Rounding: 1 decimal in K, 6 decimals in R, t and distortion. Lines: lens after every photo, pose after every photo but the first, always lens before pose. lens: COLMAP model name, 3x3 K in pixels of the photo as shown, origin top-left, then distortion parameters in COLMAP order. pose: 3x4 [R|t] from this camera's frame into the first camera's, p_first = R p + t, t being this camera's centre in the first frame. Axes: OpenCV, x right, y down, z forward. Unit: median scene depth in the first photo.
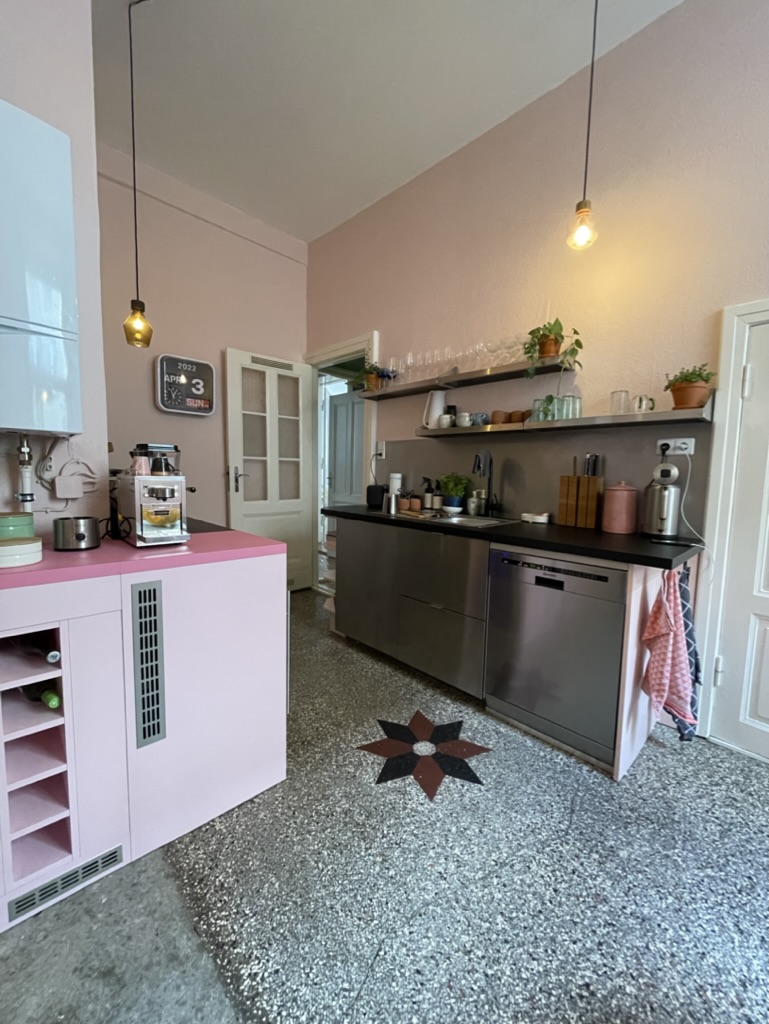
lens RADIAL K [[413.8, 0, 384.1], [0, 413.8, 511.2], [0, 0, 1]] dist [-0.003527, -0.000009]
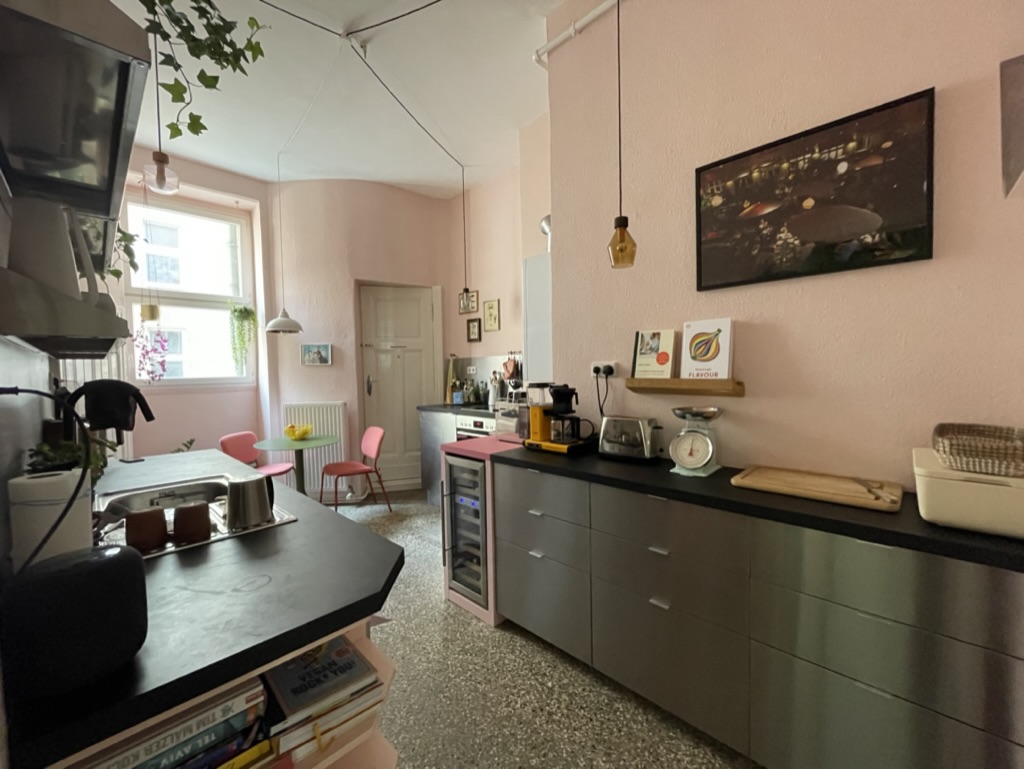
lens RADIAL K [[413.8, 0, 514.6], [0, 413.8, 382.2], [0, 0, 1]] dist [-0.003527, -0.000009]
pose [[-0.999561, -0.001545, -0.029586, -0.433128], [-0.005022, 0.993023, 0.117813, -0.317417], [0.029198, 0.117910, -0.992595, 2.353970]]
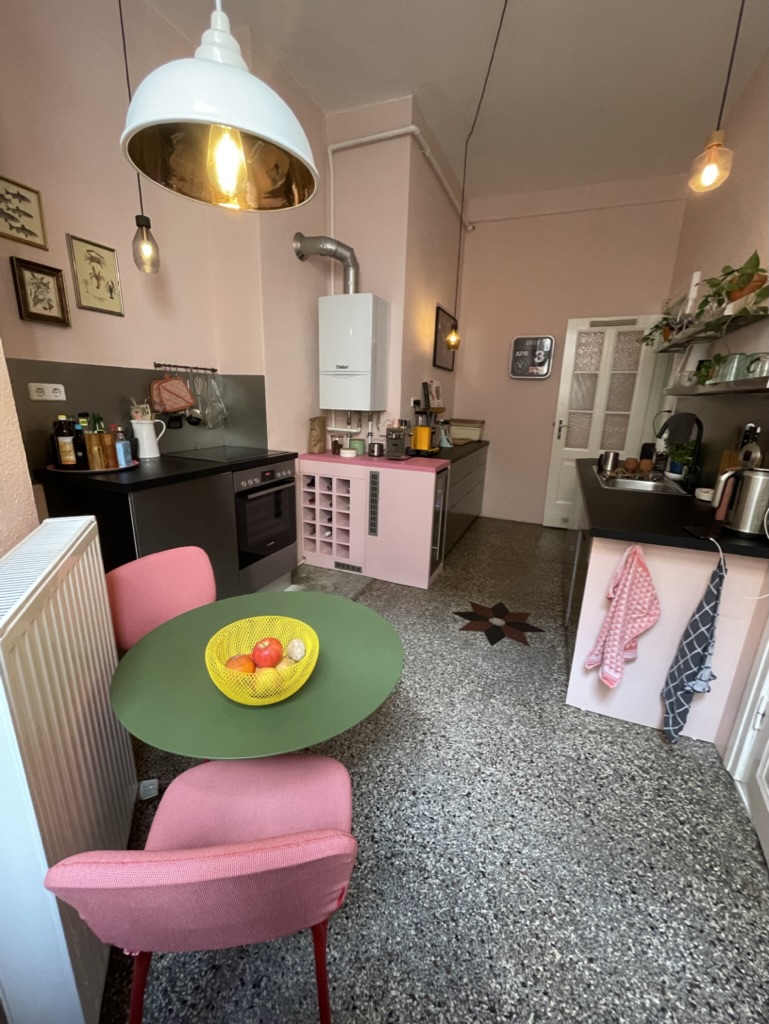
lens RADIAL K [[413.8, 0, 384.3], [0, 413.8, 512.7], [0, 0, 1]] dist [-0.003527, -0.000009]
pose [[0.401647, 0.237643, -0.884424, 1.265667], [-0.103944, 0.971334, 0.213791, -0.092868], [0.909876, 0.006062, 0.414835, 0.007370]]
